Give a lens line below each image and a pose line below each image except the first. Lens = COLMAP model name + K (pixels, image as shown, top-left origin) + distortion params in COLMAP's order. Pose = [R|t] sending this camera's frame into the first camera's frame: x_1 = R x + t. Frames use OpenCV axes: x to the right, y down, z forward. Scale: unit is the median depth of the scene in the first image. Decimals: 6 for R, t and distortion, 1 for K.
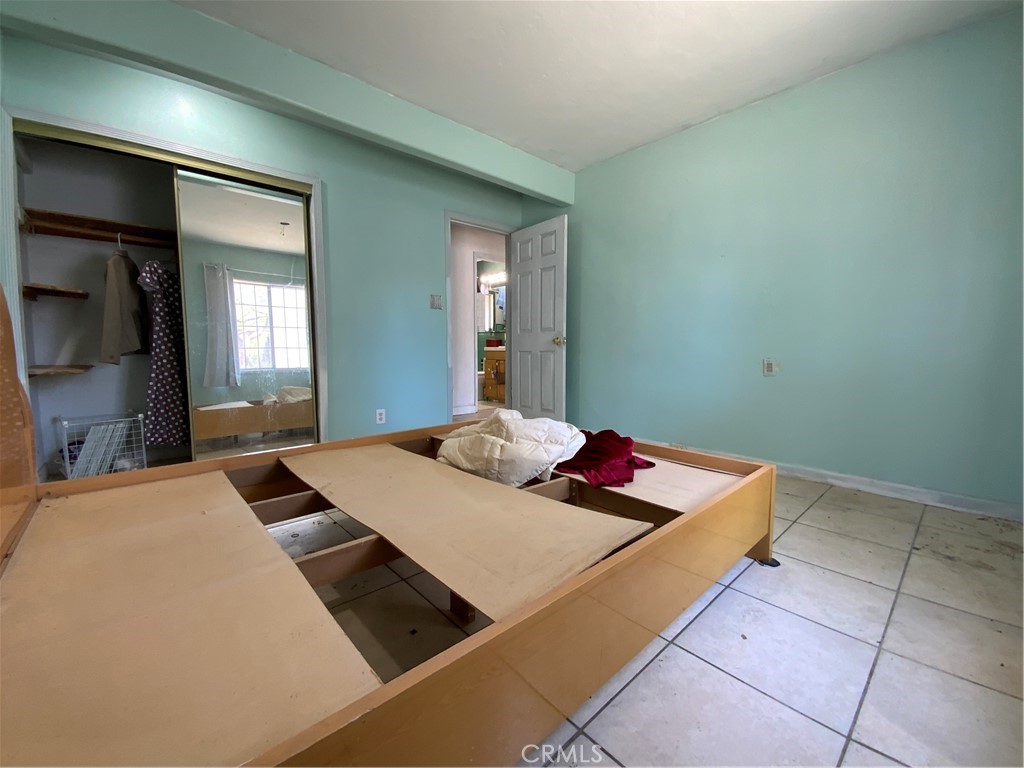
lens RADIAL K [[418.4, 0, 508.7], [0, 418.4, 385.7], [0, 0, 1]] dist [0.011813, -0.006040]
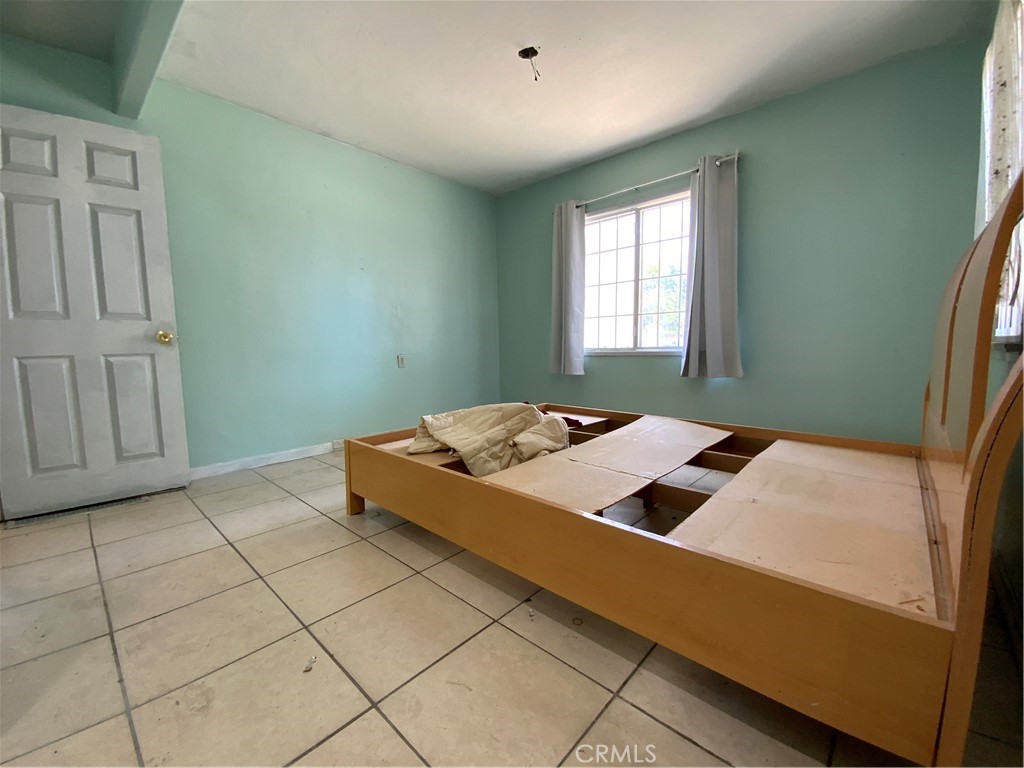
lens RADIAL K [[418.4, 0, 510.3], [0, 418.4, 384.6], [0, 0, 1]] dist [0.011813, -0.006040]
pose [[-0.079119, -0.087003, 0.993061, -0.603605], [0.101866, 0.990264, 0.094874, -0.048287], [-0.991647, 0.108665, -0.069486, 0.594747]]
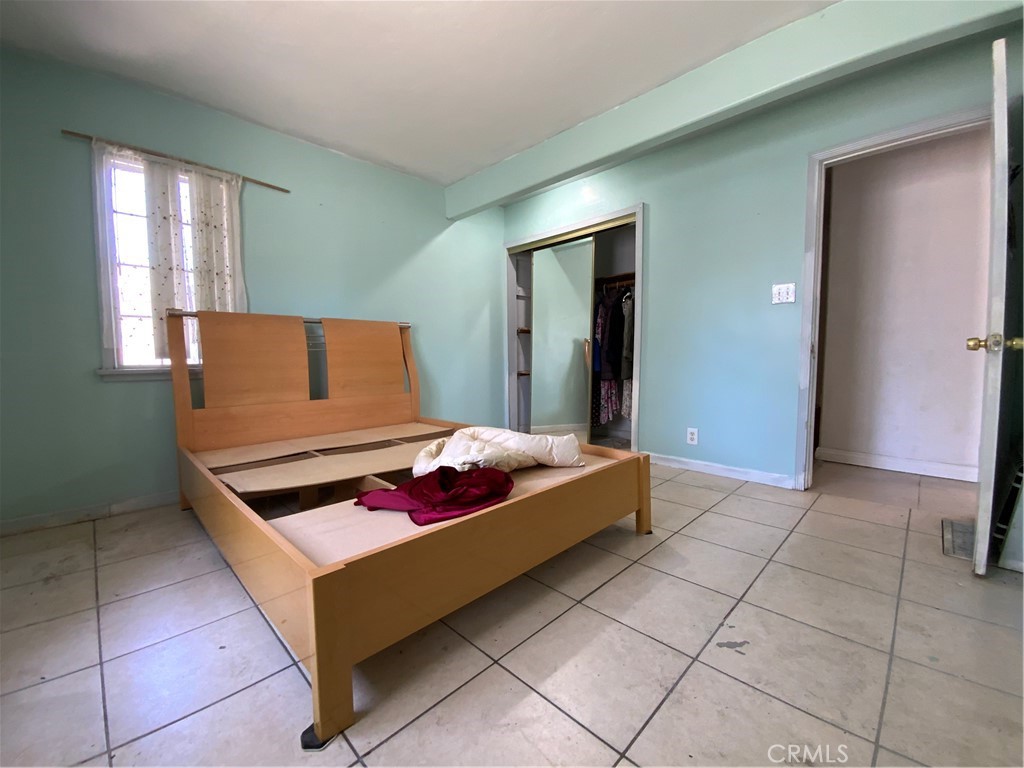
lens RADIAL K [[418.4, 0, 509.3], [0, 418.4, 381.8], [0, 0, 1]] dist [0.011813, -0.006040]
pose [[0.046737, 0.068299, -0.996570, 0.552595], [-0.082687, 0.994500, 0.064279, -0.066195], [0.995479, 0.079399, 0.052127, 0.555803]]
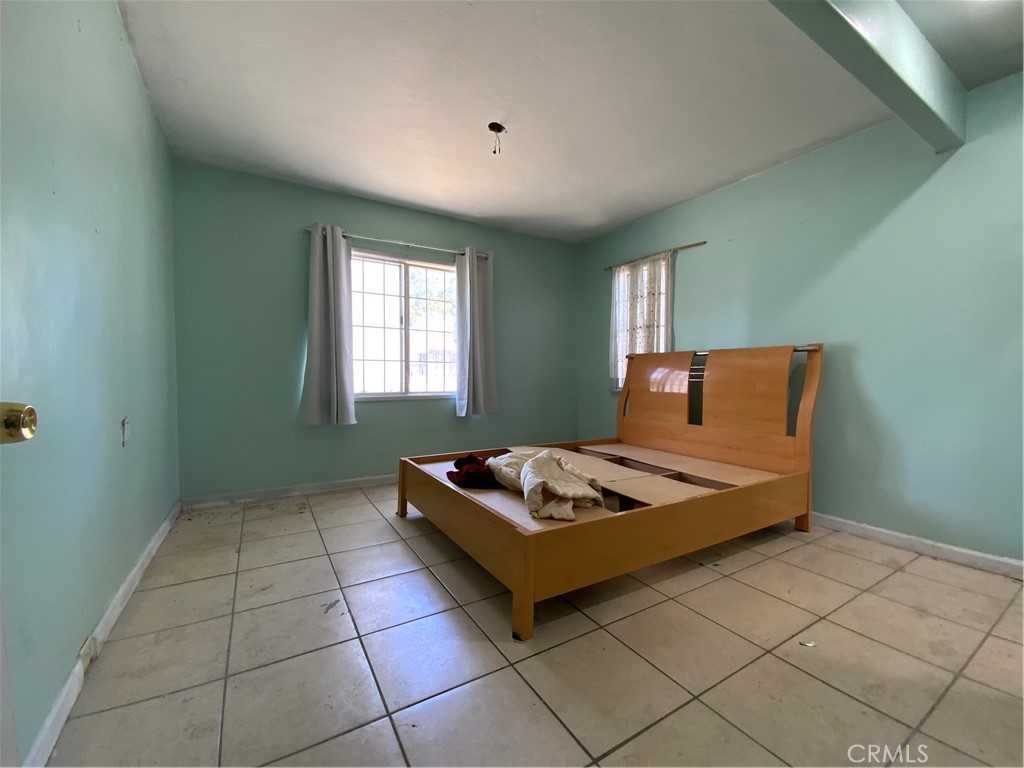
lens RADIAL K [[418.4, 0, 513.2], [0, 418.4, 382.4], [0, 0, 1]] dist [0.011813, -0.006040]
pose [[-0.980254, -0.006381, 0.197642, -0.088098], [0.015744, 0.993788, 0.110172, -0.146410], [-0.197117, 0.111108, -0.974064, 1.192920]]
